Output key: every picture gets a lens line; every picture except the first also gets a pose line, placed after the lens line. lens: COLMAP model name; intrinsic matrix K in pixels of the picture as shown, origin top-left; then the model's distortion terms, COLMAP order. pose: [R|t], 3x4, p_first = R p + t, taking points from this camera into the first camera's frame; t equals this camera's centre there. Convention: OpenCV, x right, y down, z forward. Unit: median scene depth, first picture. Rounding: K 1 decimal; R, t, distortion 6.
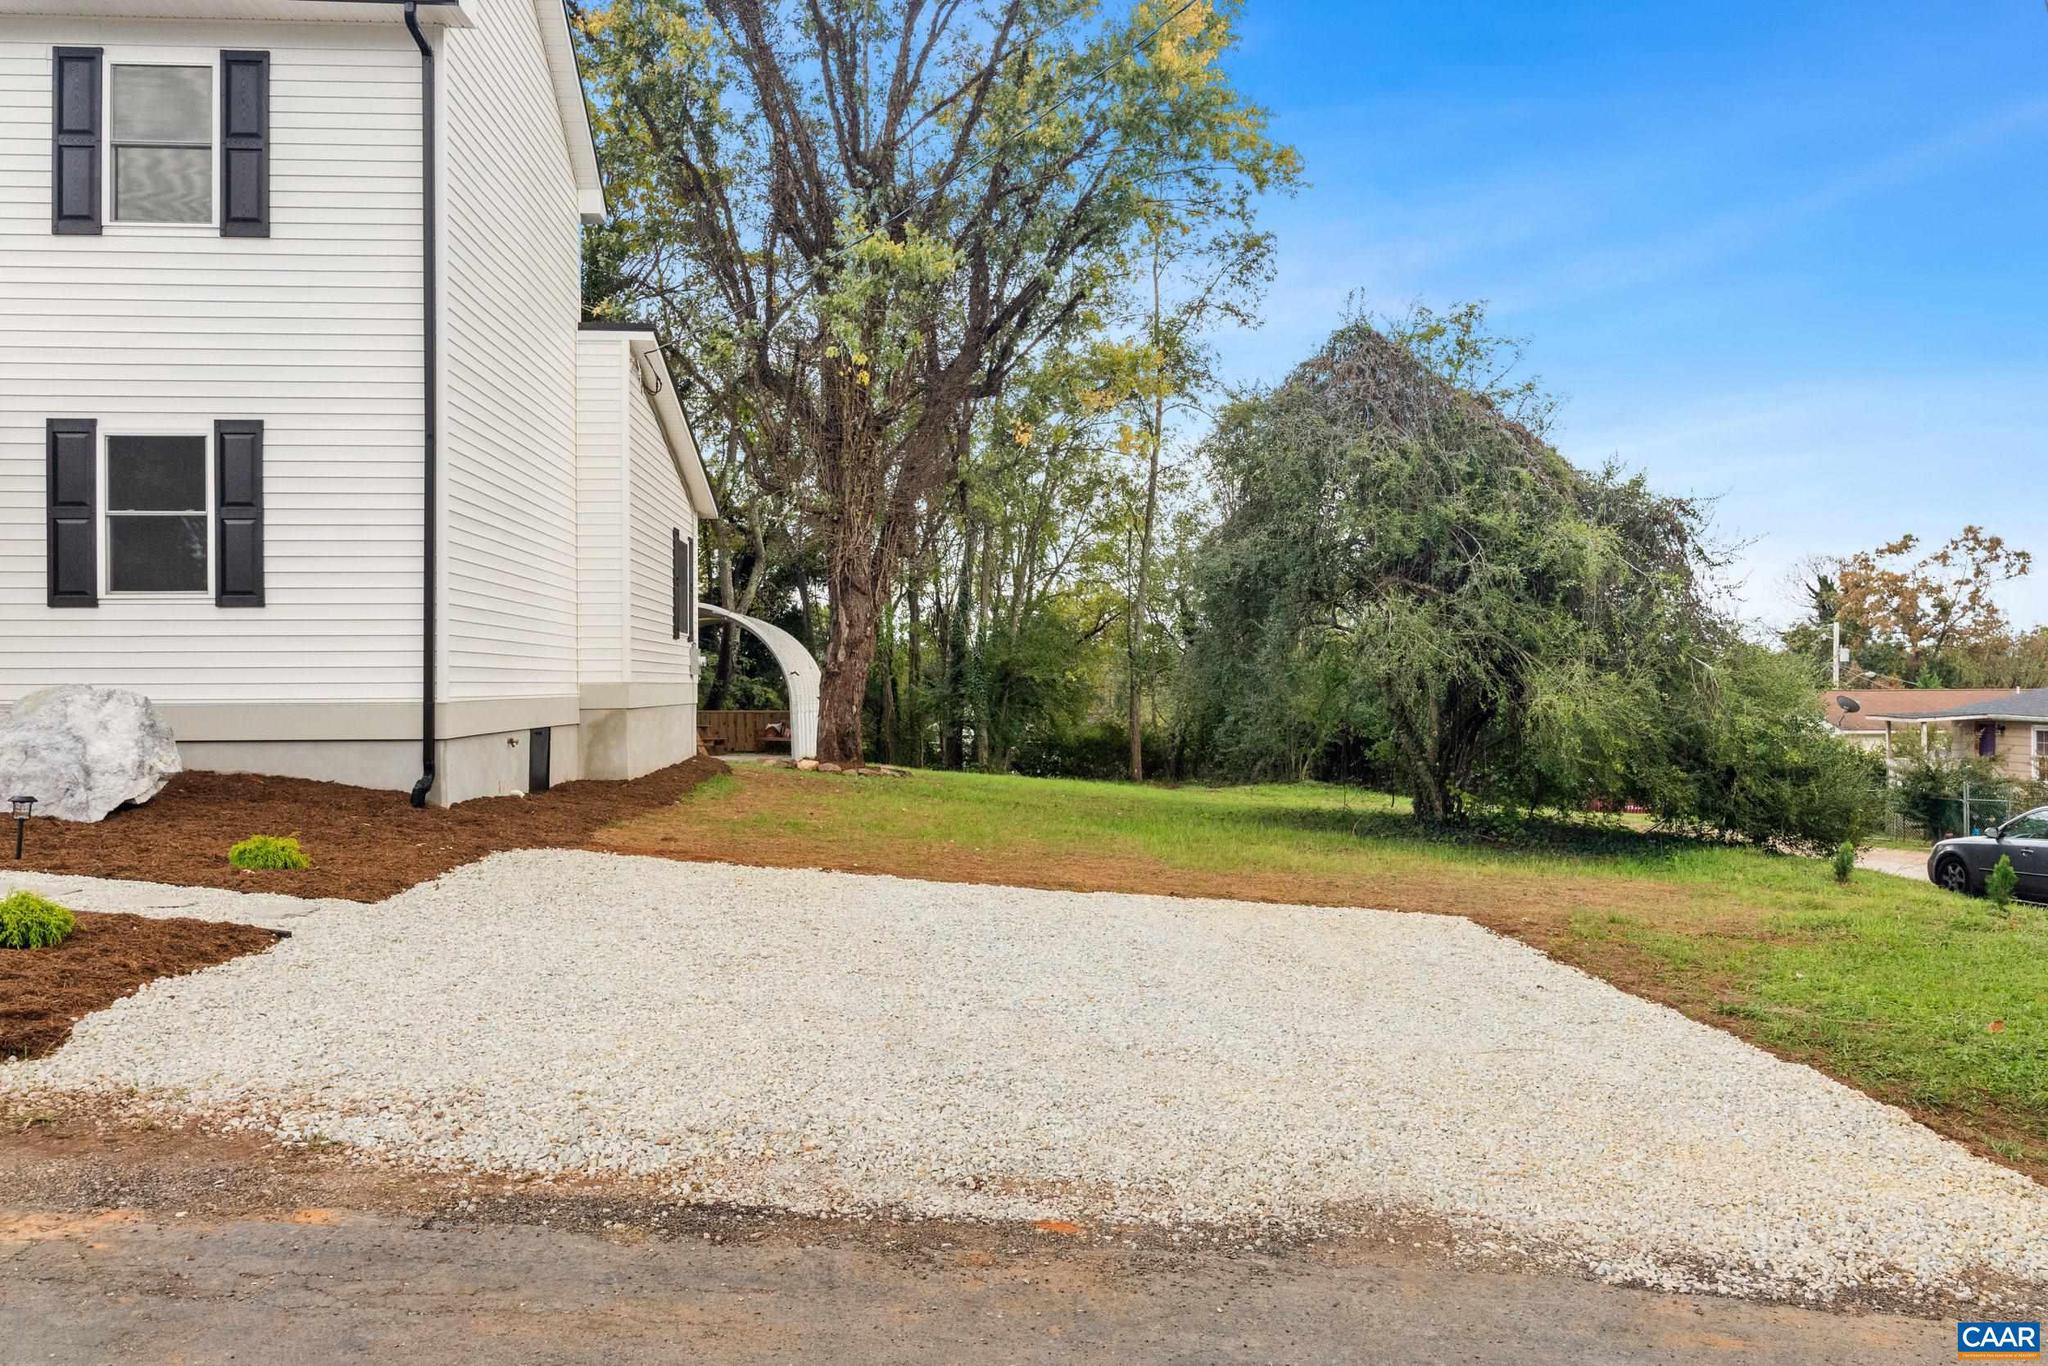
lens RADIAL K [[1526.4, 0, 1045.4], [0, 1526.4, 676.8], [0, 0, 1]] dist [-0.000716, 0.005134]
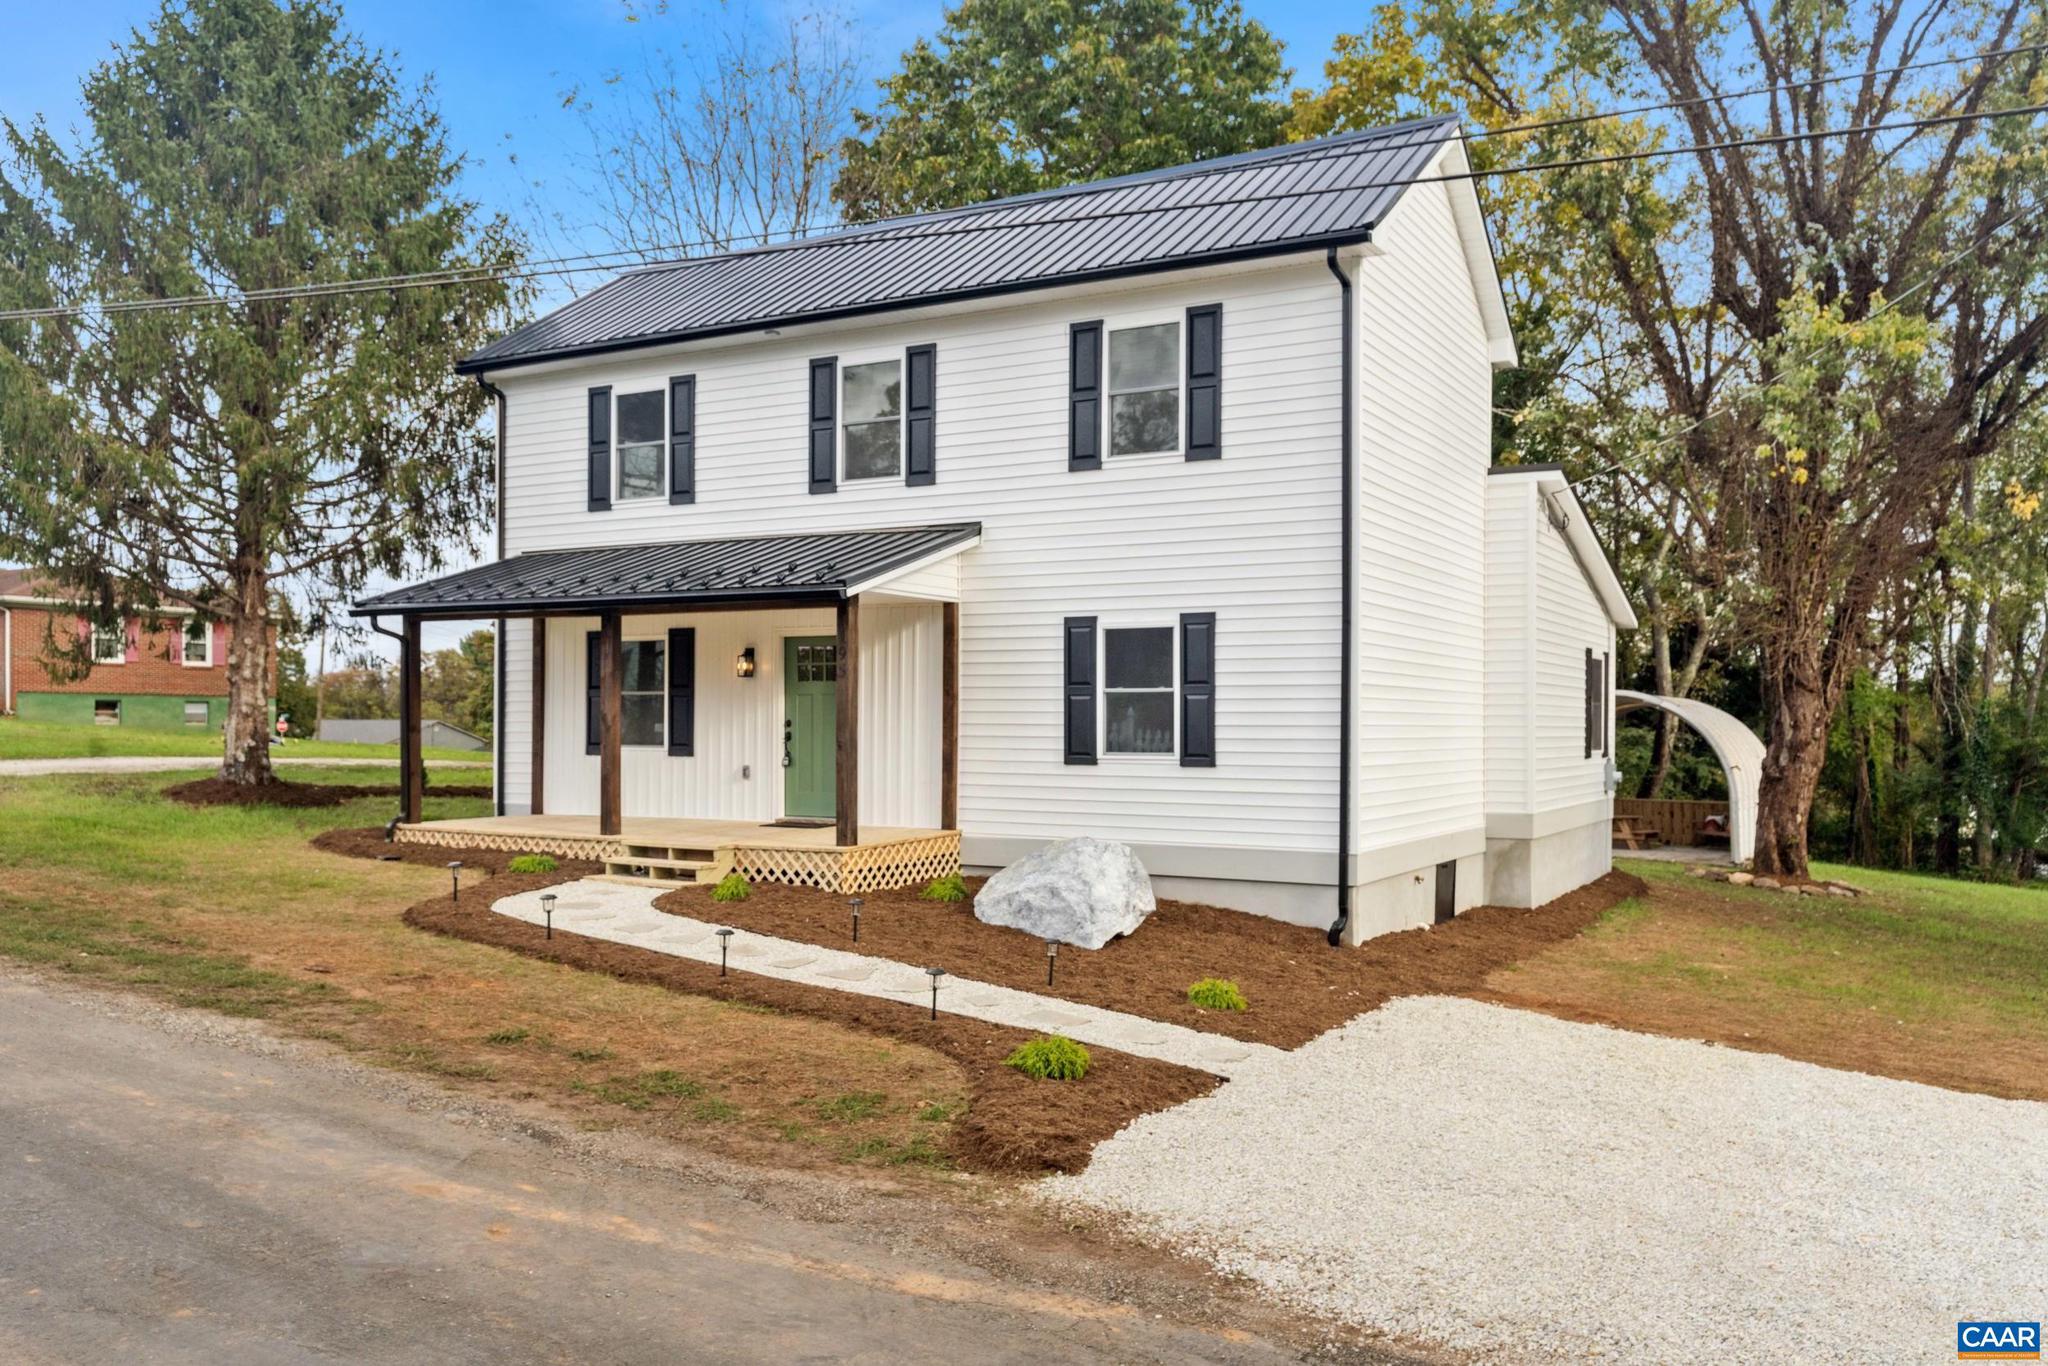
lens RADIAL K [[1637.6, 0, 1016.4], [0, 1637.6, 742.2], [0, 0, 1]] dist [0.007199, -0.003695]
pose [[0.826900, 0.013231, -0.562193, 0.084408], [-0.003317, 0.999821, 0.018652, -0.090113], [0.562339, -0.013559, 0.826796, -0.156063]]
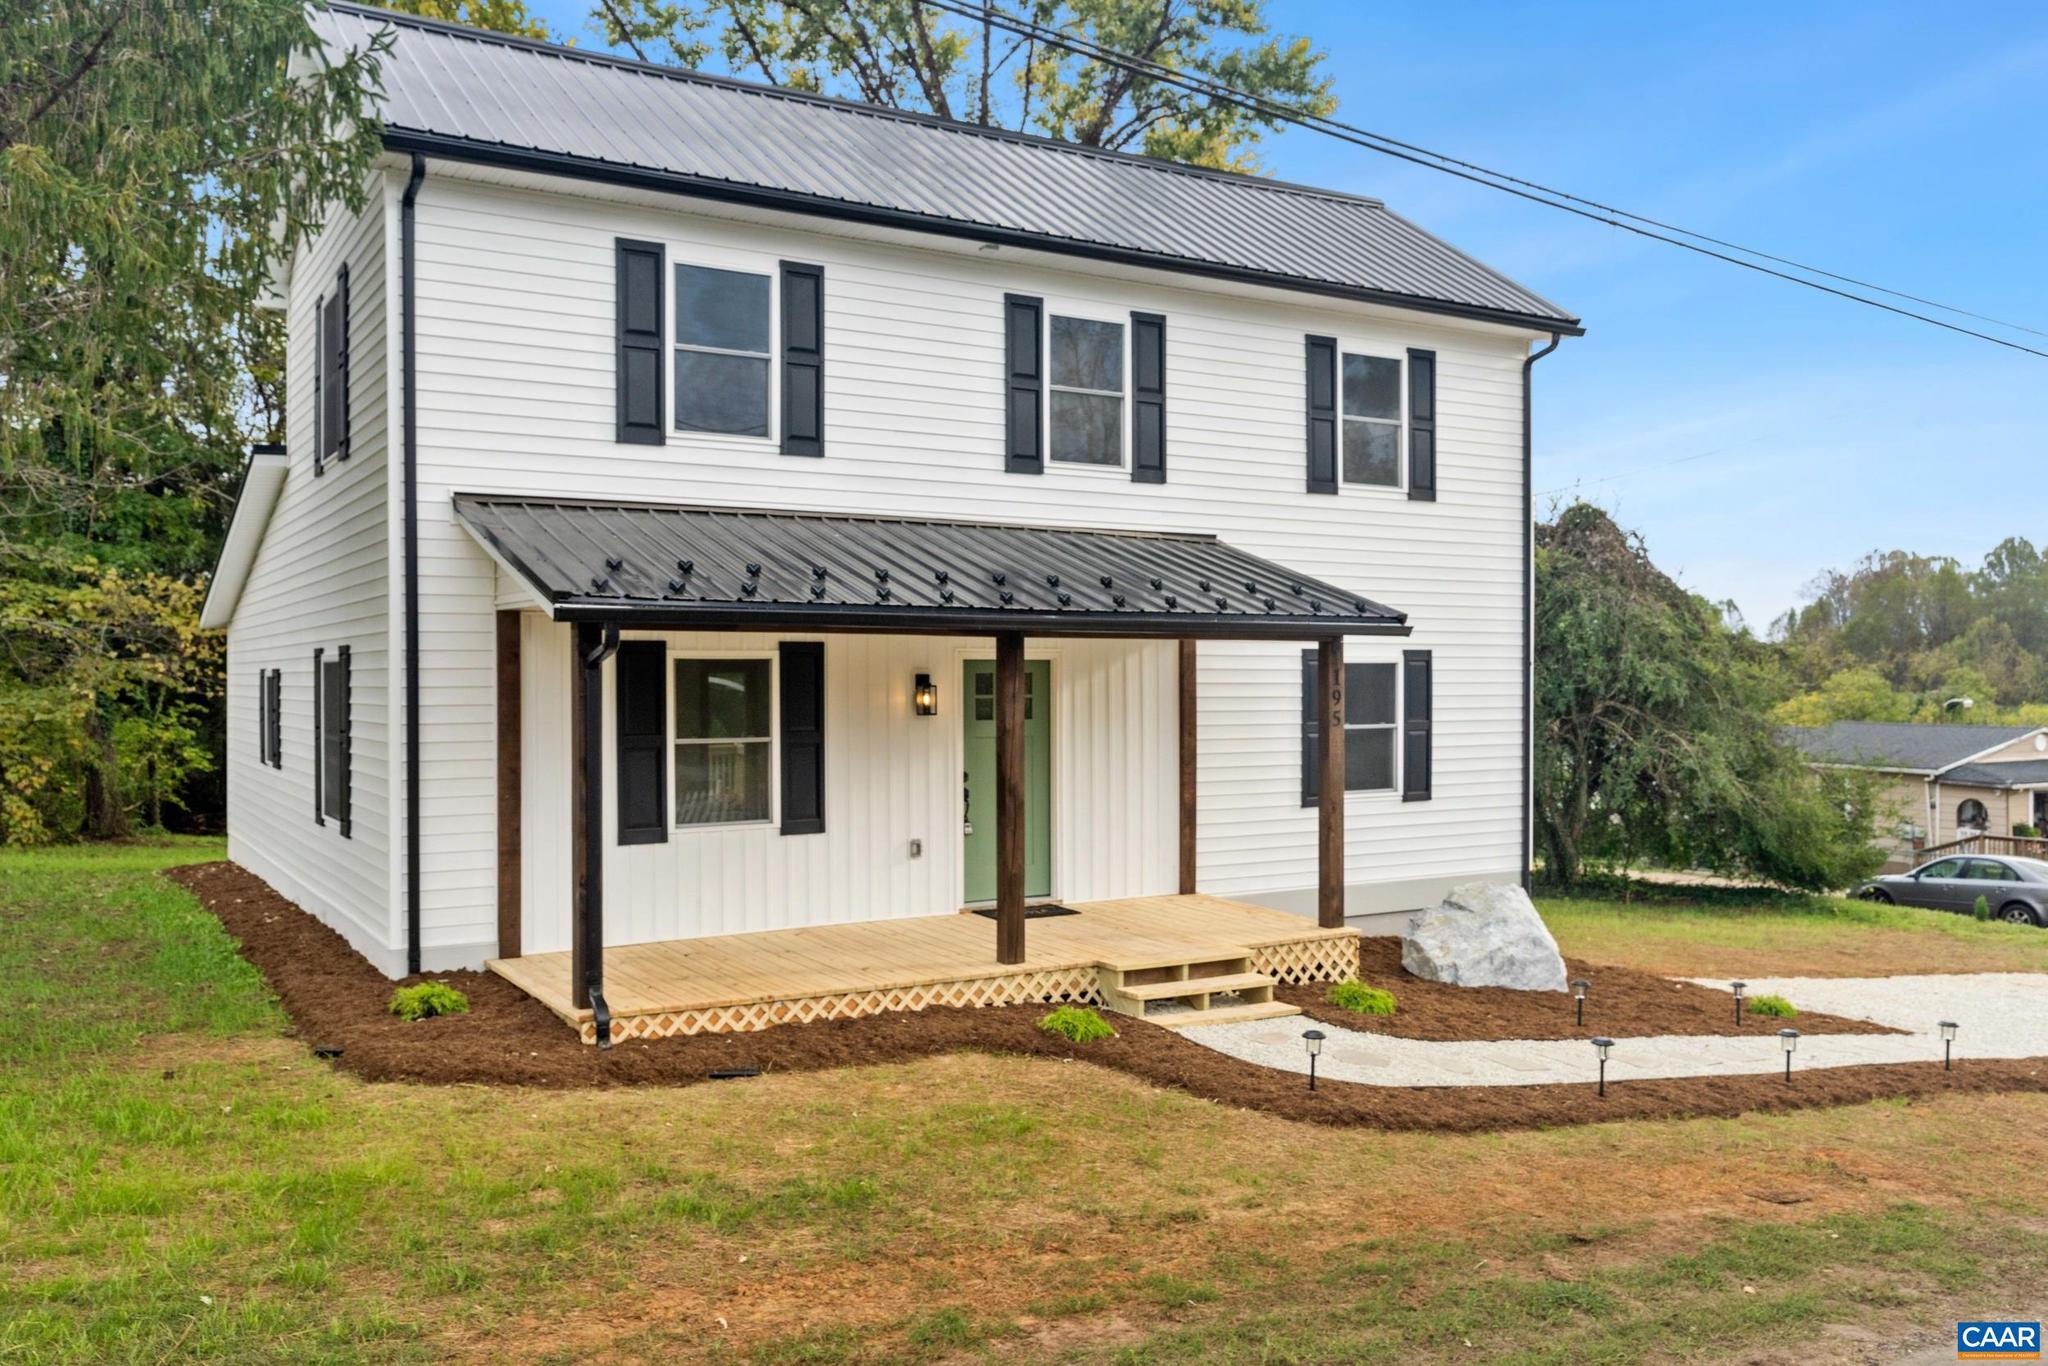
lens RADIAL K [[1611.3, 0, 1021.5], [0, 1611.3, 691.9], [0, 0, 1]] dist [0.011820, -0.004877]
pose [[0.893208, -0.002270, 0.449639, -1.413406], [-0.003314, 0.999927, 0.011631, -0.149595], [-0.449632, -0.011879, 0.893135, -0.018966]]
